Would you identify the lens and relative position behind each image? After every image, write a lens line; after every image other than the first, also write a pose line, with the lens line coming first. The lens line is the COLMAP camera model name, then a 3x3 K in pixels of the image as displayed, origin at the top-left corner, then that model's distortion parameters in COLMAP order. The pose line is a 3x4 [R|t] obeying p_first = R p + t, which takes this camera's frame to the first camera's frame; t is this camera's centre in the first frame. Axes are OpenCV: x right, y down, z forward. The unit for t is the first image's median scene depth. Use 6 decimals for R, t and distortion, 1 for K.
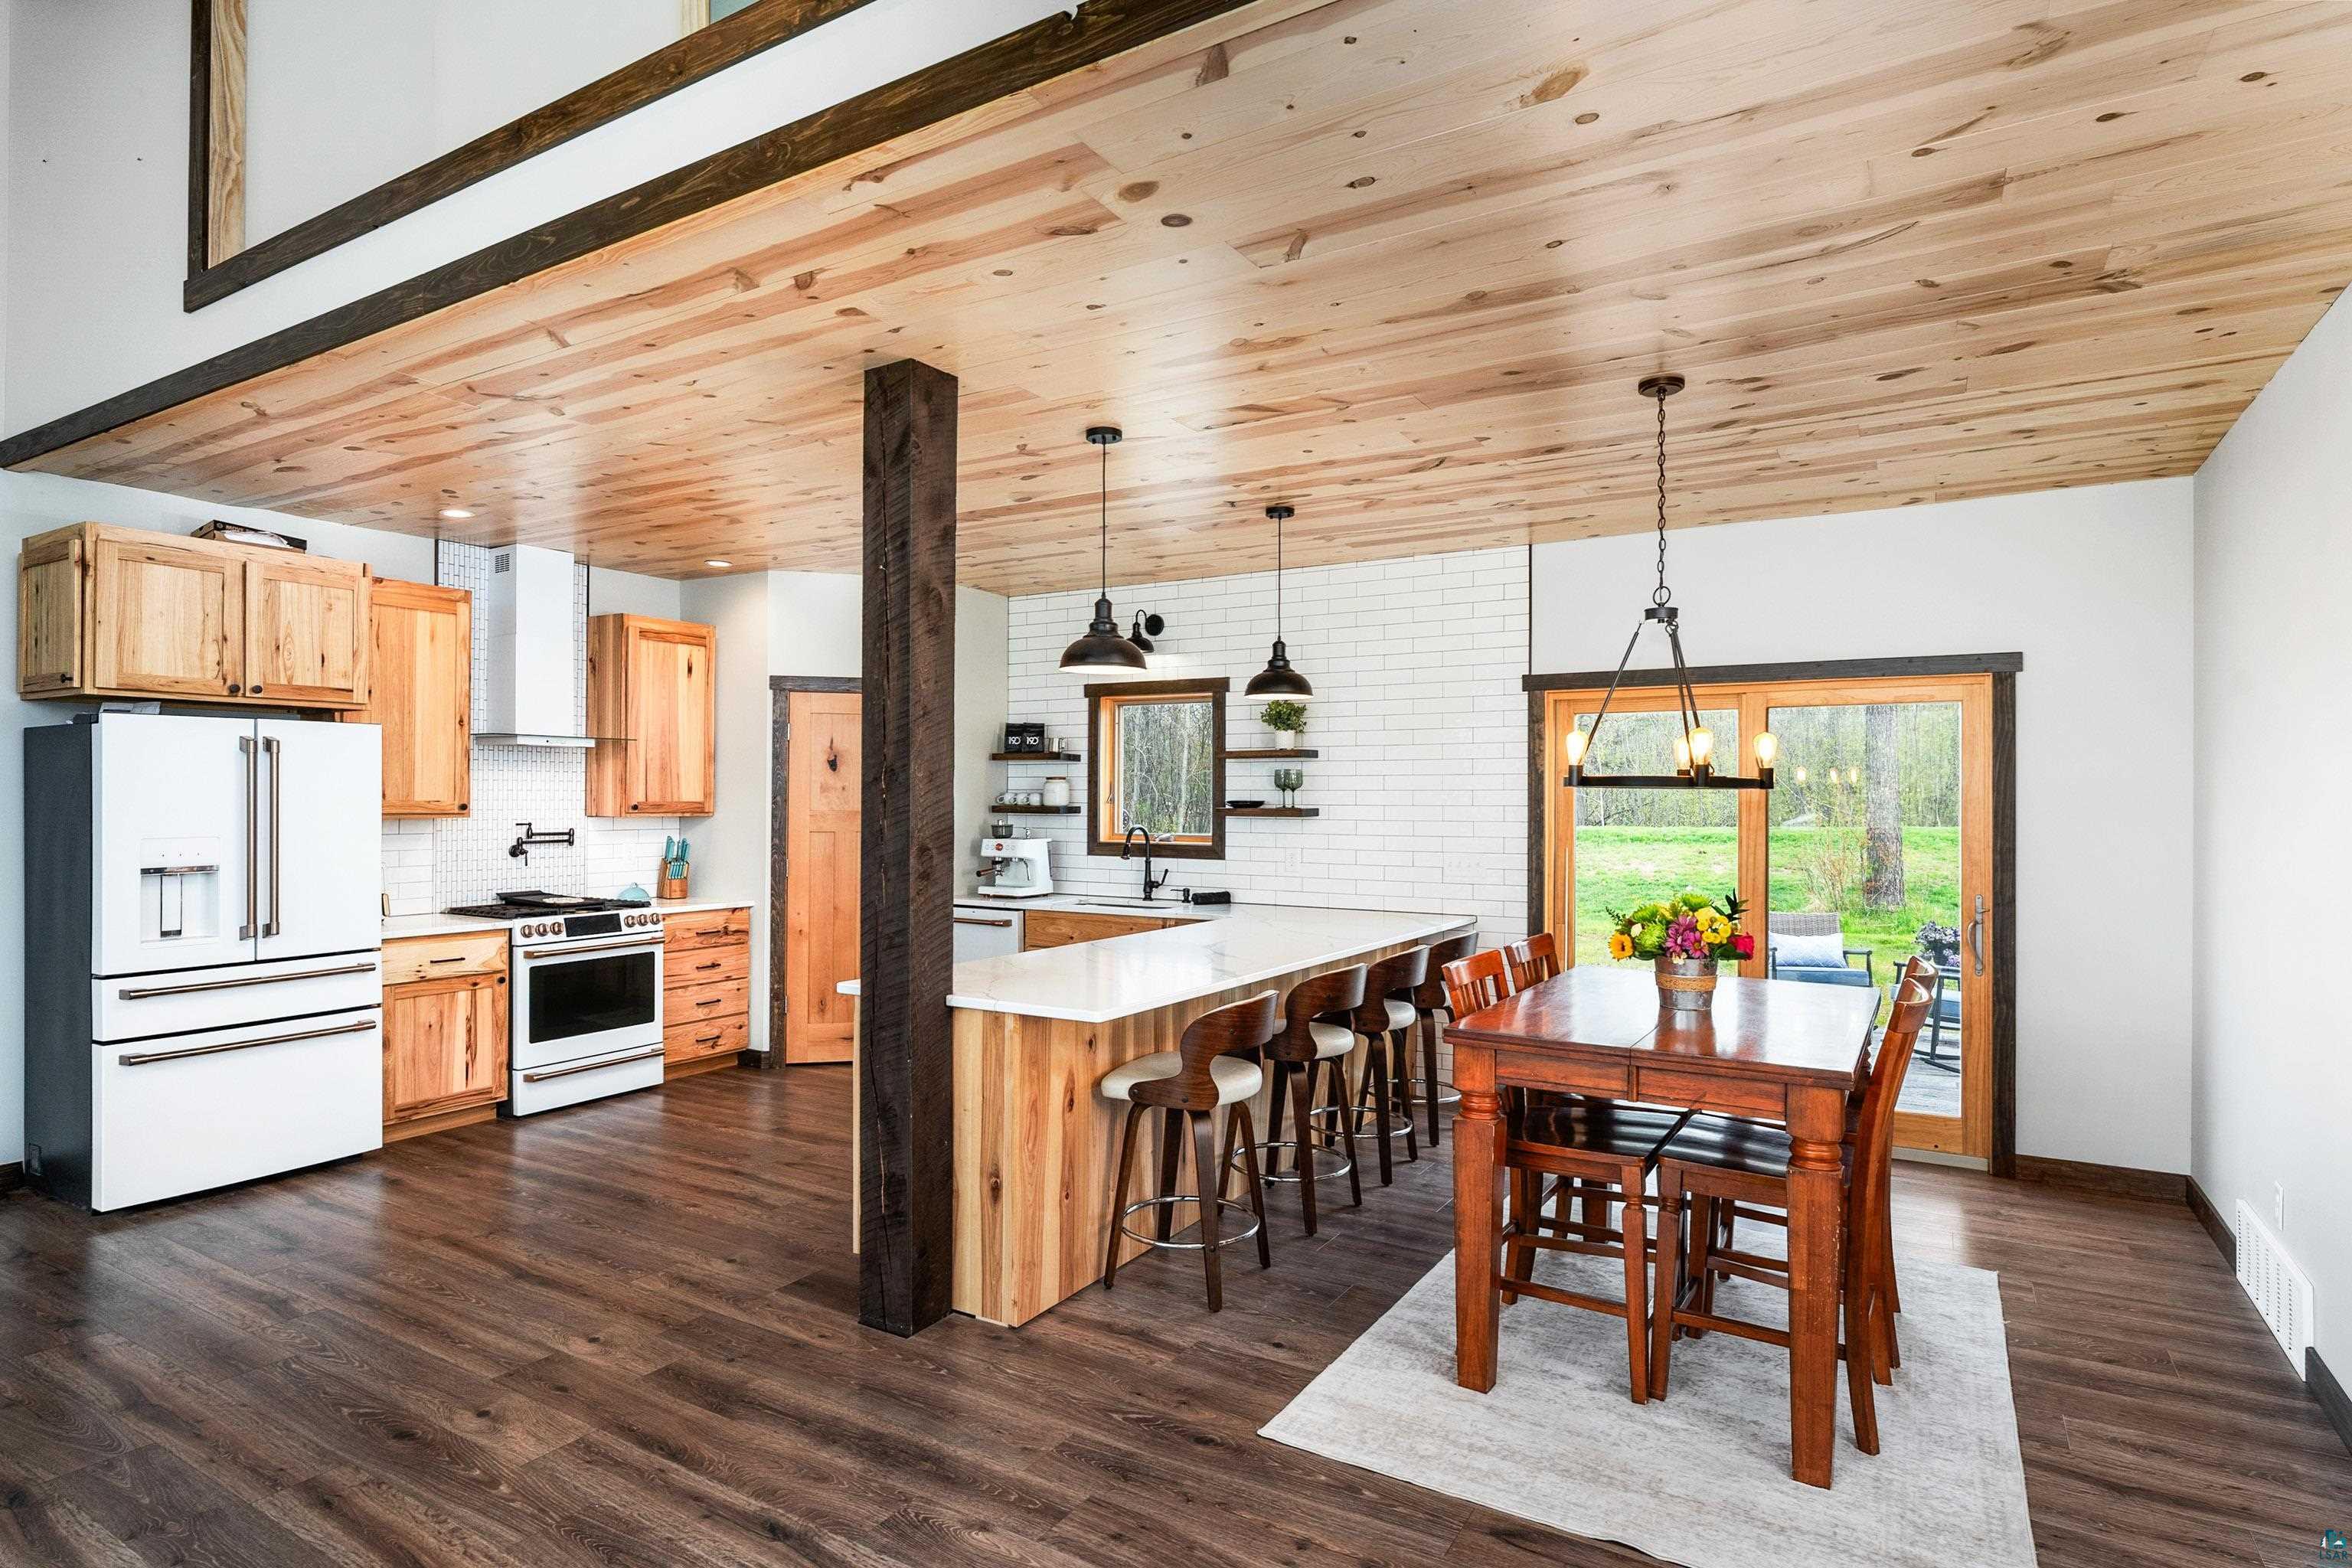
lens RADIAL K [[1239.9, 0, 1183.5], [0, 1239.9, 794.6], [0, 0, 1]] dist [-0.002400, 0.001516]
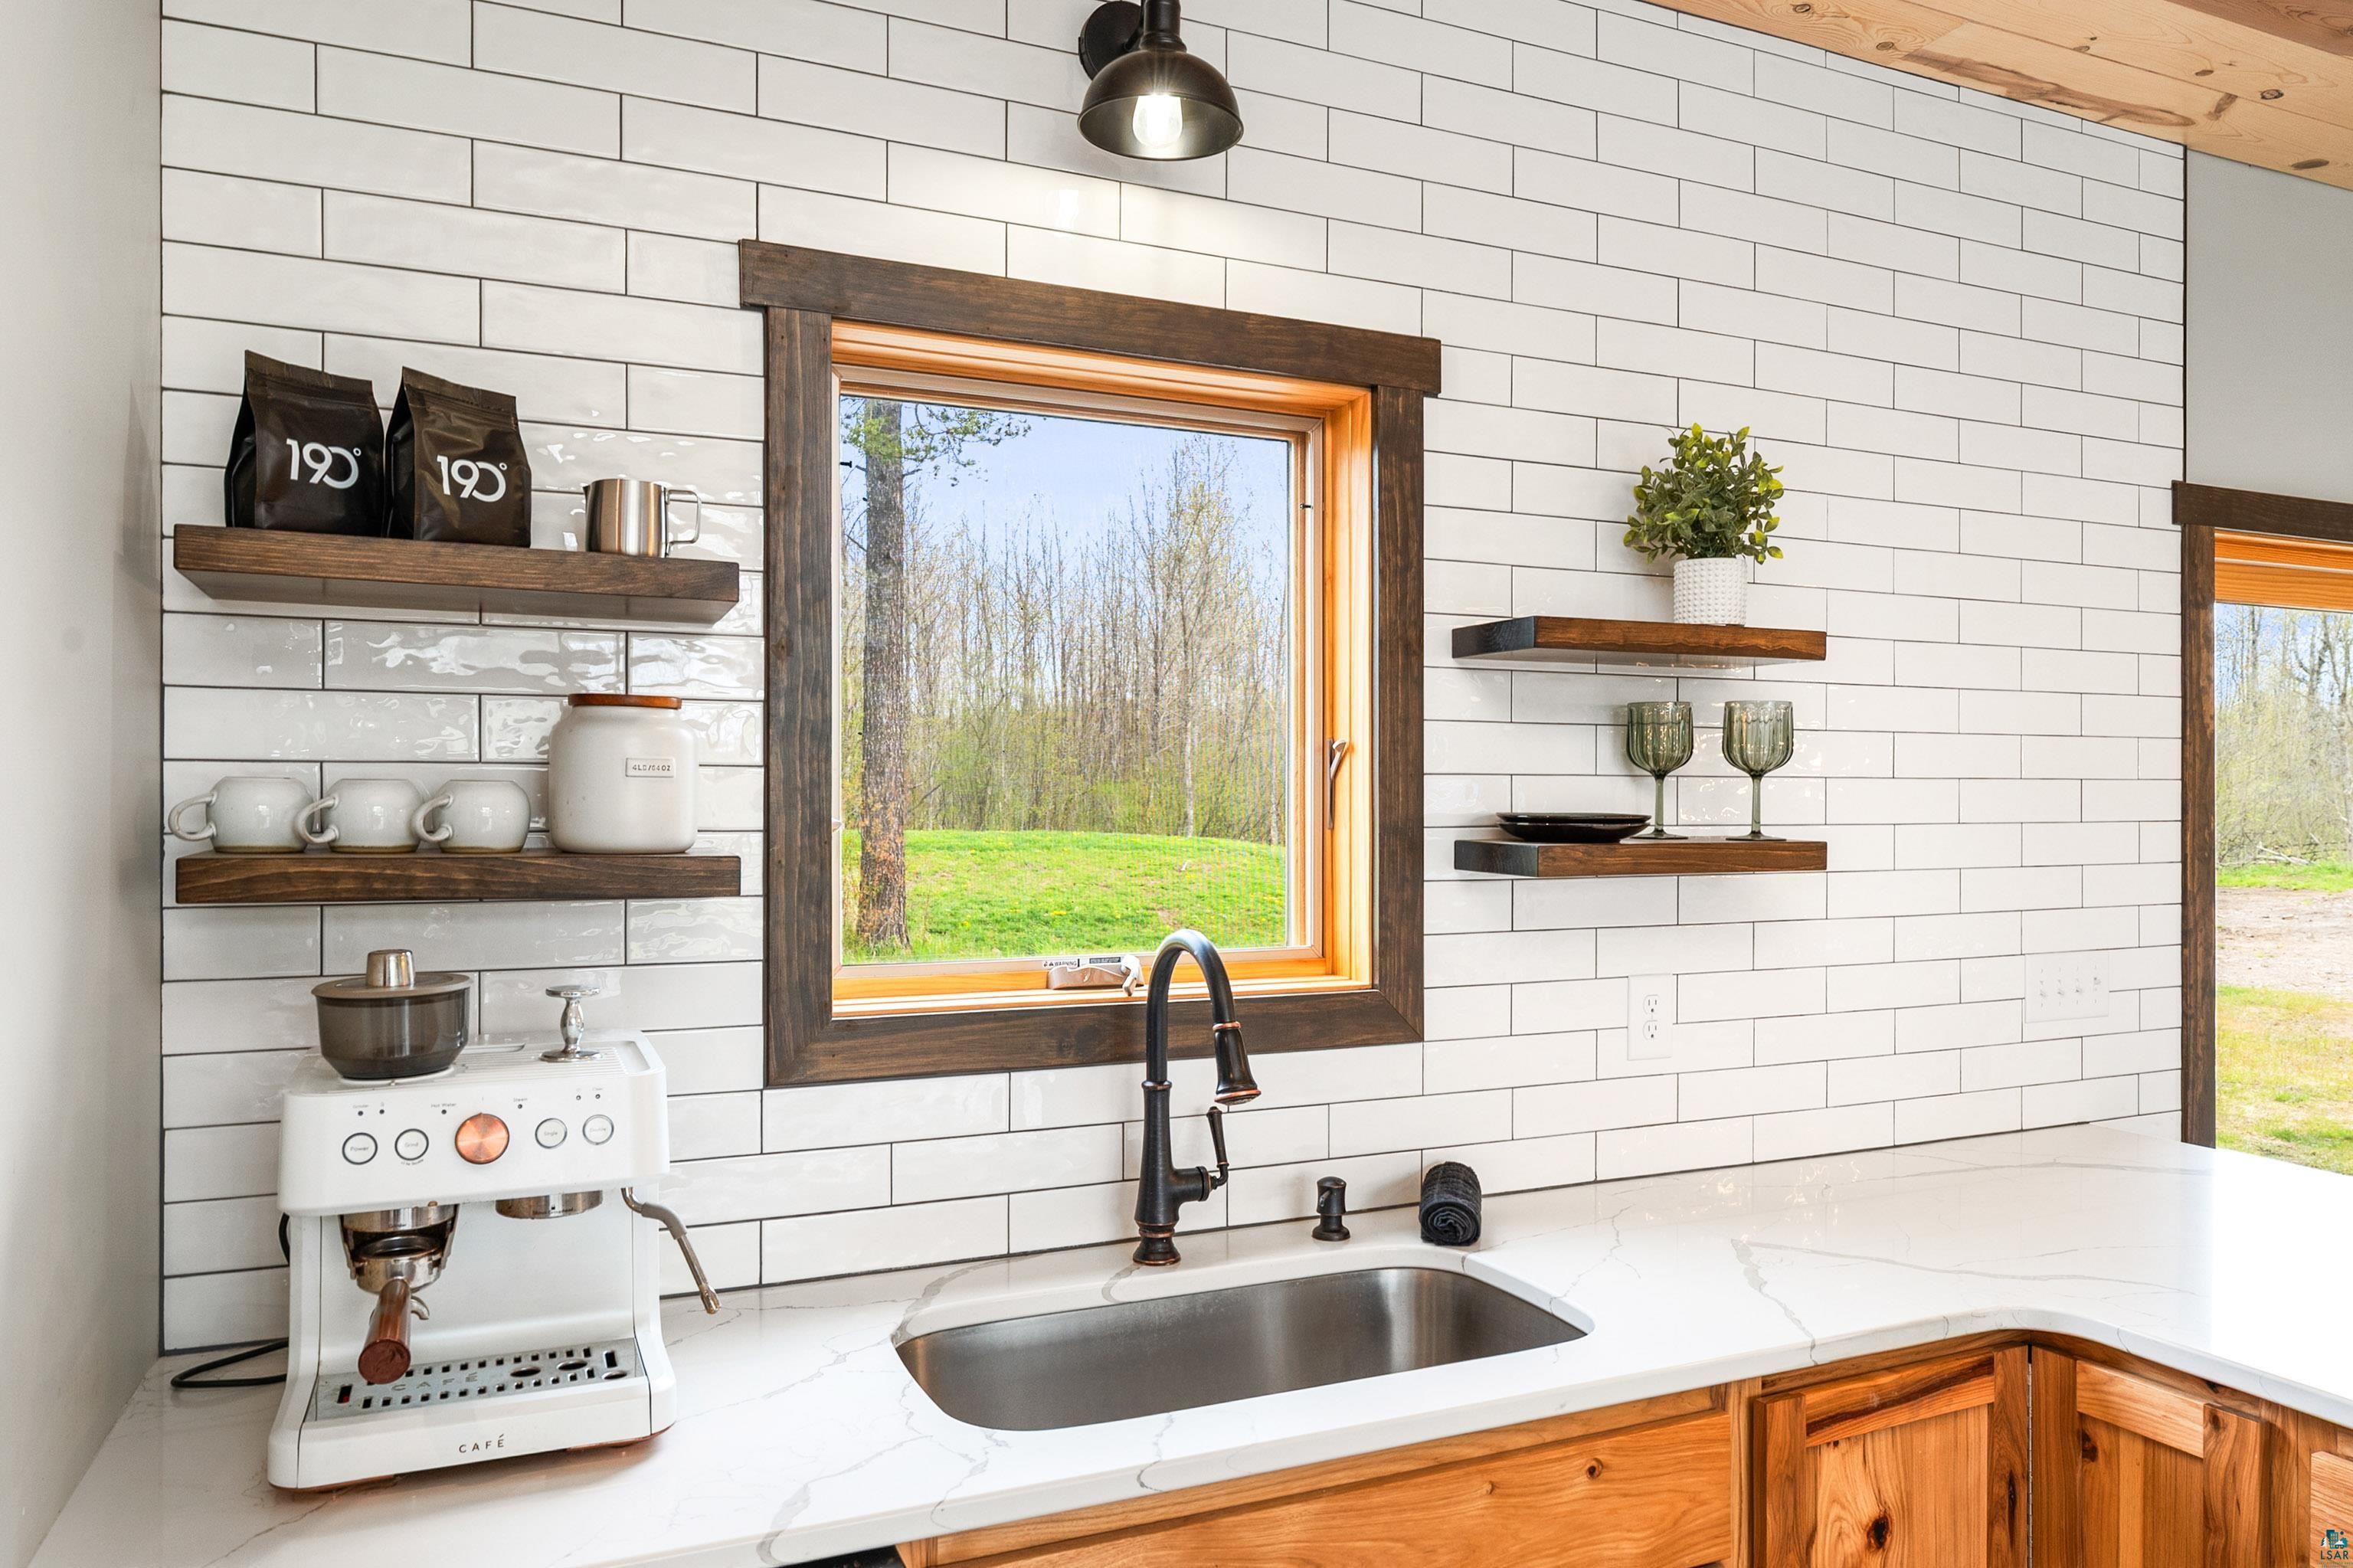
lens RADIAL K [[1543.2, 0, 1176.0], [0, 1543.2, 805.1], [0, 0, 1]] dist [-0.001103, -0.000711]
pose [[0.576529, -0.005333, 0.817059, -0.300131], [0.001797, 0.999985, 0.005259, 0.001470], [-0.817075, -0.001564, 0.576530, 0.982739]]
